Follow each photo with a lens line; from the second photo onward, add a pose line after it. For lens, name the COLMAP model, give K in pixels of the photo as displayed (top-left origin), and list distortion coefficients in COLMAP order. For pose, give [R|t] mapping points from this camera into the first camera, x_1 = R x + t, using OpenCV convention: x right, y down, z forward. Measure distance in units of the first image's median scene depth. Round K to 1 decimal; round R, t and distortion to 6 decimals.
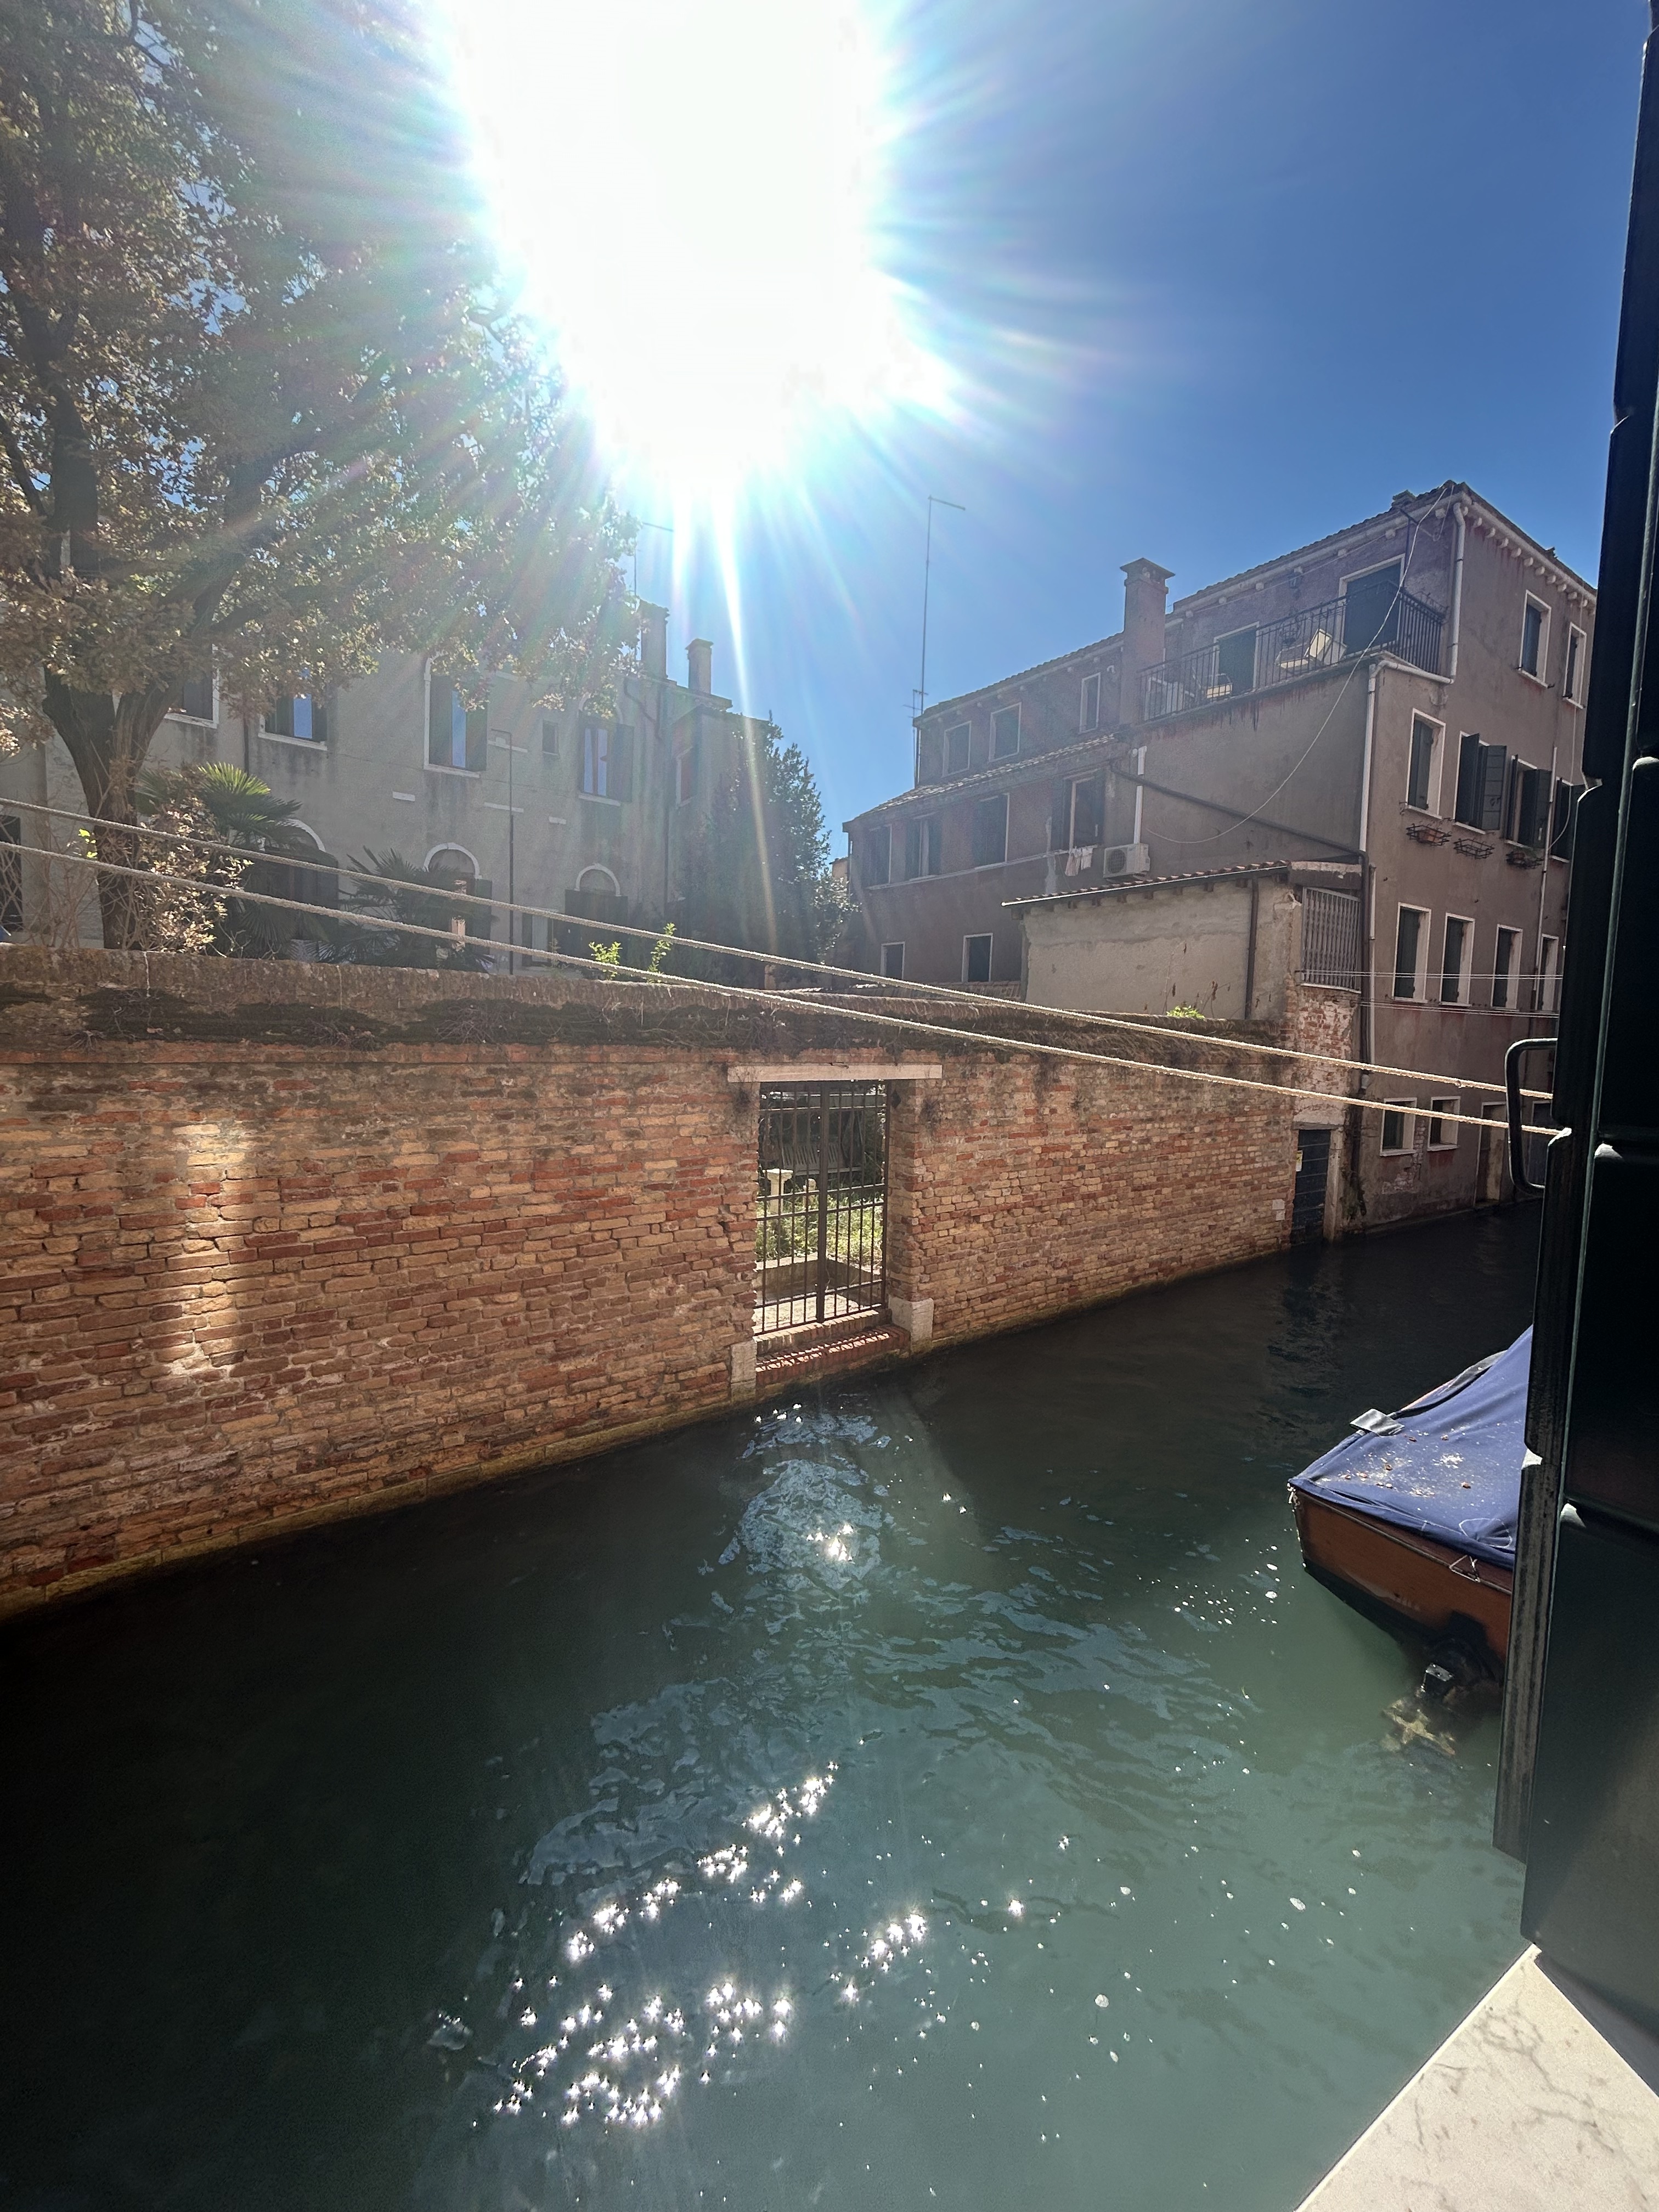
lens RADIAL K [[893.5, 0, 829.6], [0, 893.5, 1102.5], [0, 0, 1]] dist [-0.004059, 0.000100]
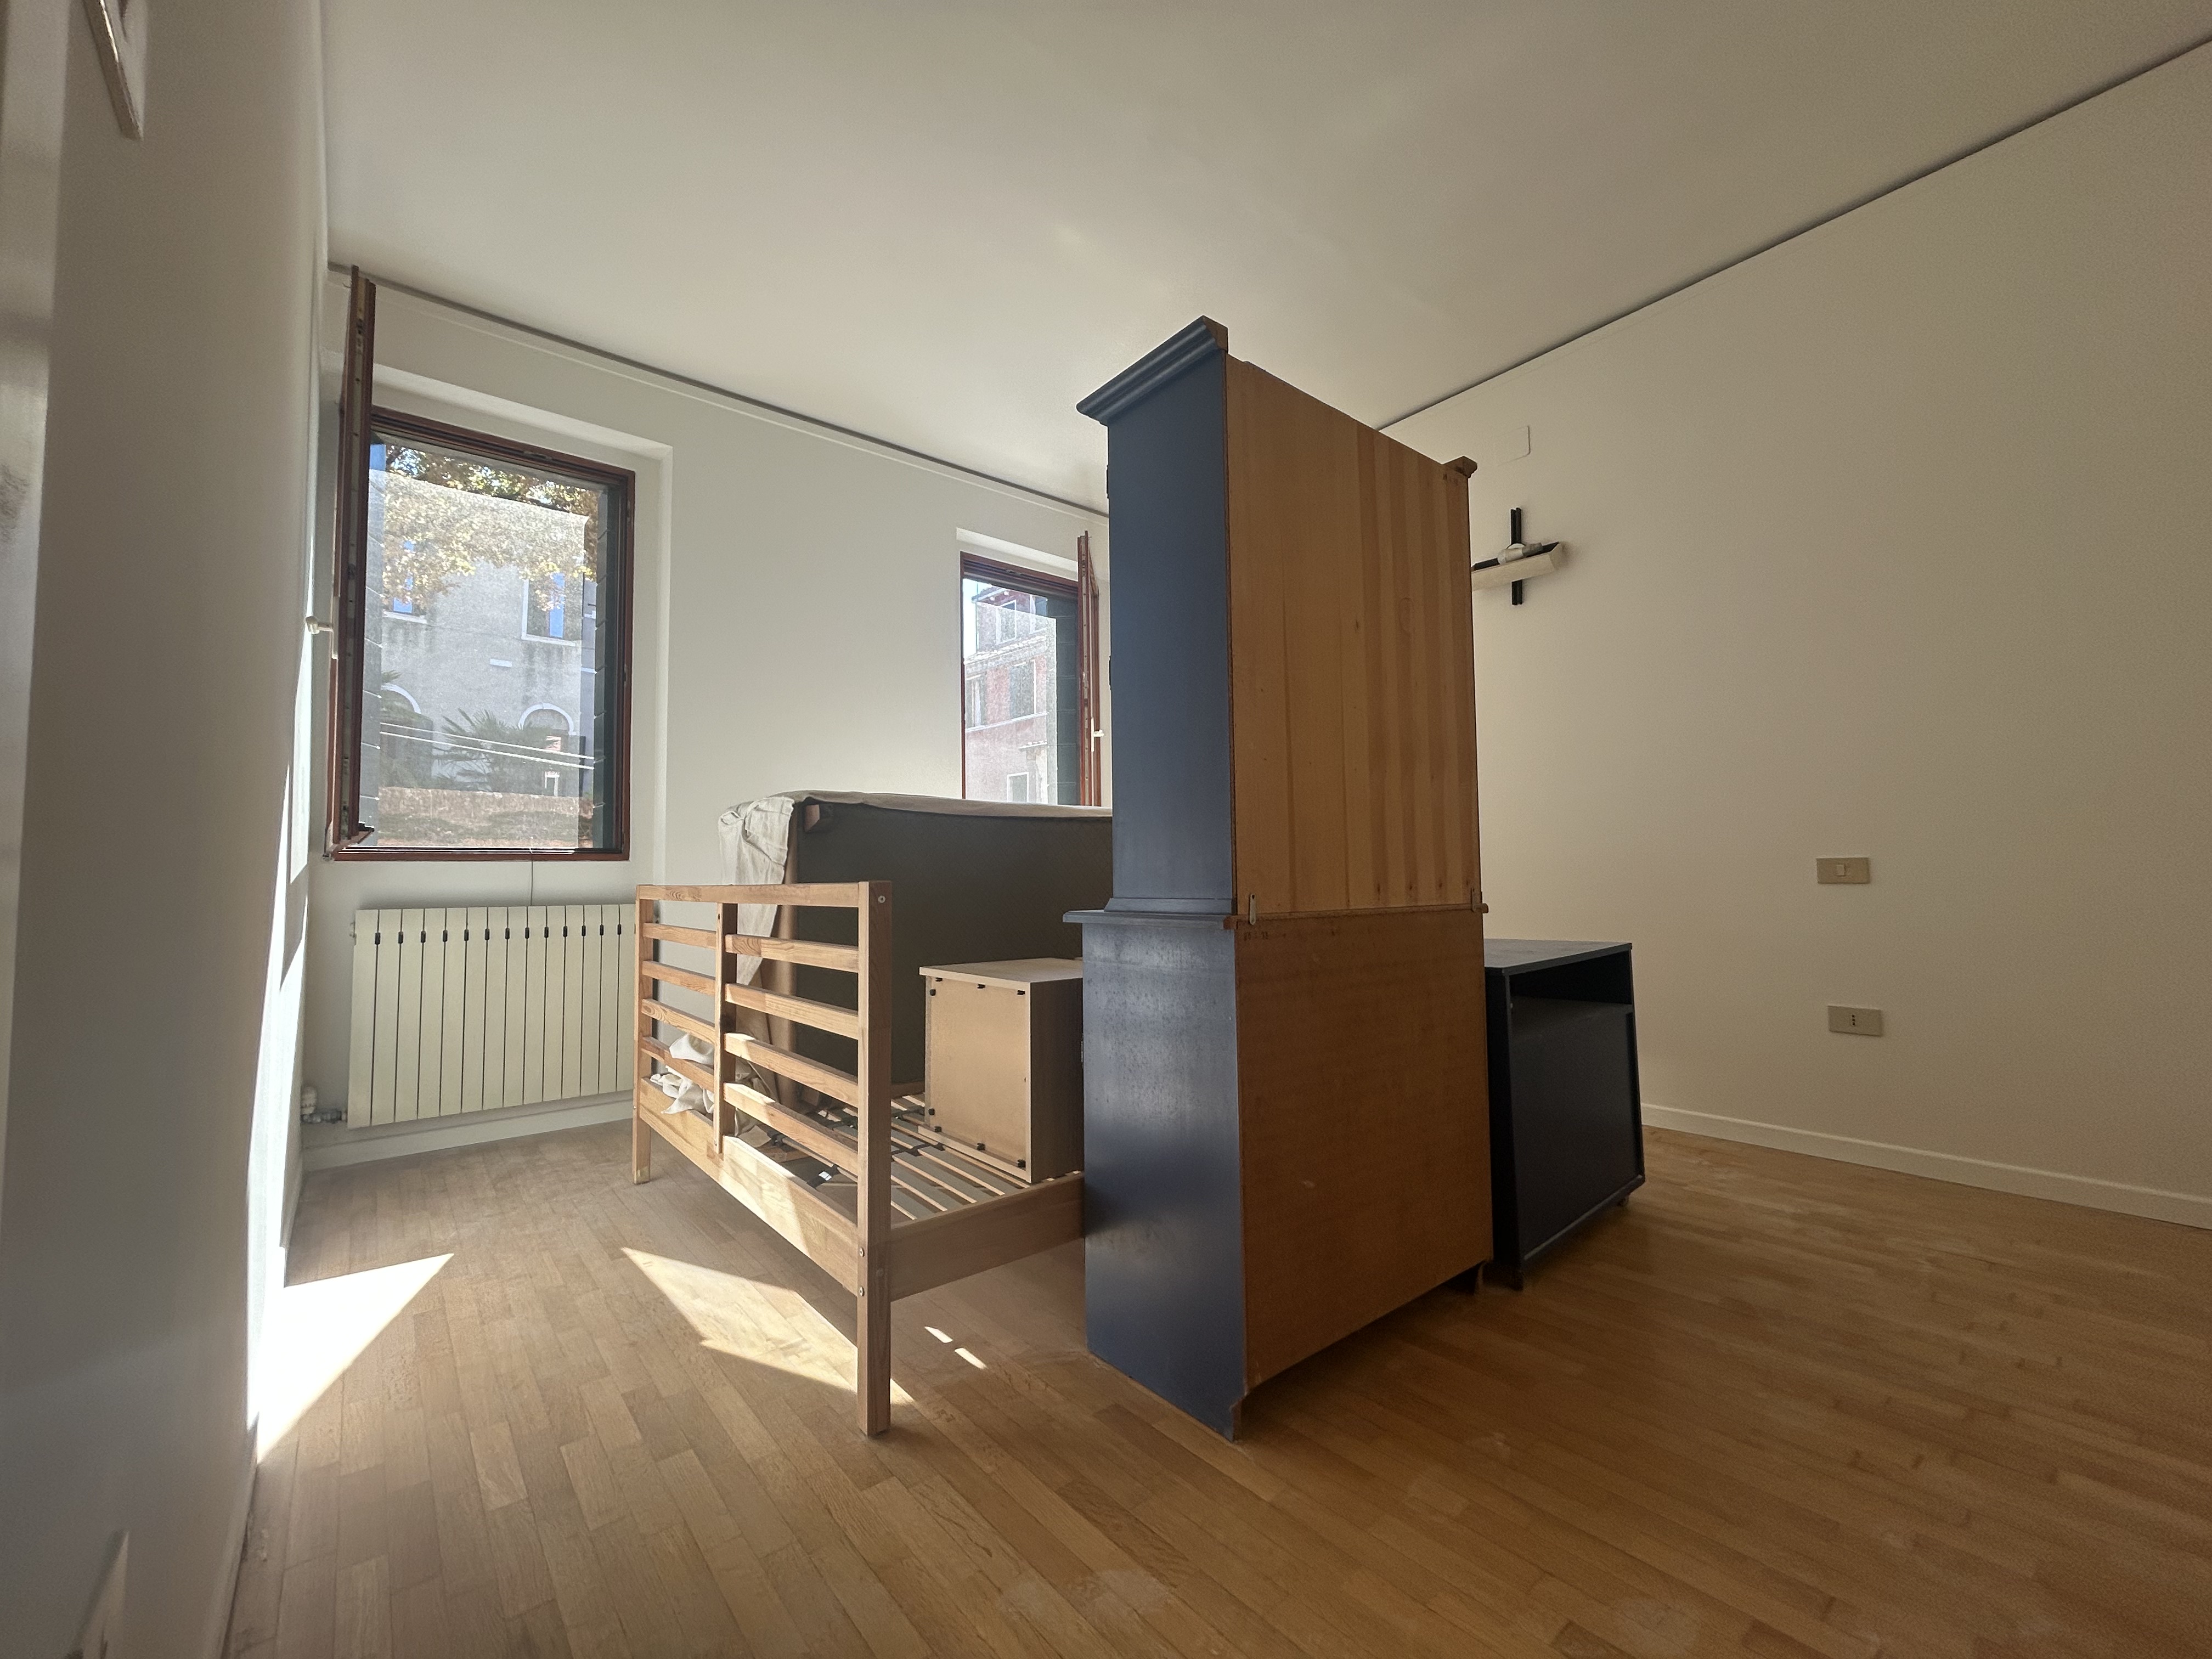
lens RADIAL K [[893.5, 0, 1113.0], [0, 893.5, 826.6], [0, 0, 1]] dist [-0.004059, 0.000100]
pose [[0.987228, -0.033413, 0.155767, 0.081597], [0.054102, 0.989966, -0.130537, 0.037765], [-0.149843, 0.137297, 0.979131, -0.148416]]
